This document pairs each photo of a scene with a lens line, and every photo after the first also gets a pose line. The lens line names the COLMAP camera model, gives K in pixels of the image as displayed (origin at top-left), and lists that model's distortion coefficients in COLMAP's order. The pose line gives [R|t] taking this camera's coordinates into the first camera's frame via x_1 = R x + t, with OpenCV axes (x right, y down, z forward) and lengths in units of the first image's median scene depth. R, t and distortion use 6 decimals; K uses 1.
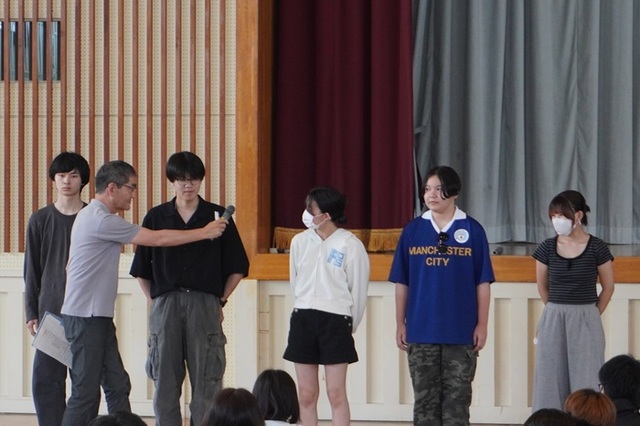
lens RADIAL K [[1383.0, 0, 320.0], [0, 1383.0, 213.0], [0, 0, 1]] dist [0.106764, 0.108424]
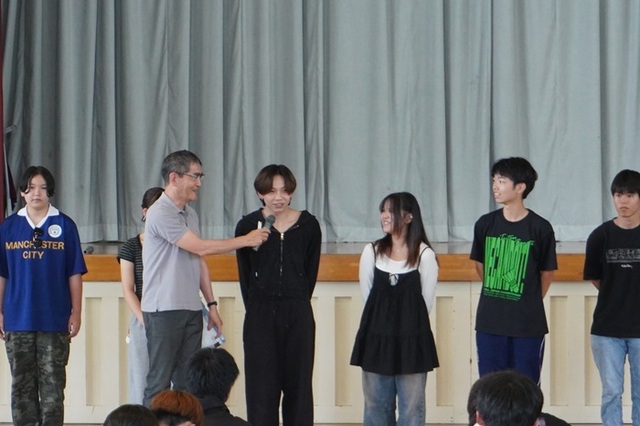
lens RADIAL K [[1421.7, 0, 320.0], [0, 1421.7, 213.0], [0, 0, 1]] dist [-0.018309, -0.120418]
pose [[0.958716, -0.005553, 0.284312, -0.013272], [0.005543, 0.999984, 0.000838, 0.002209], [-0.284312, 0.000773, 0.958732, -0.111190]]
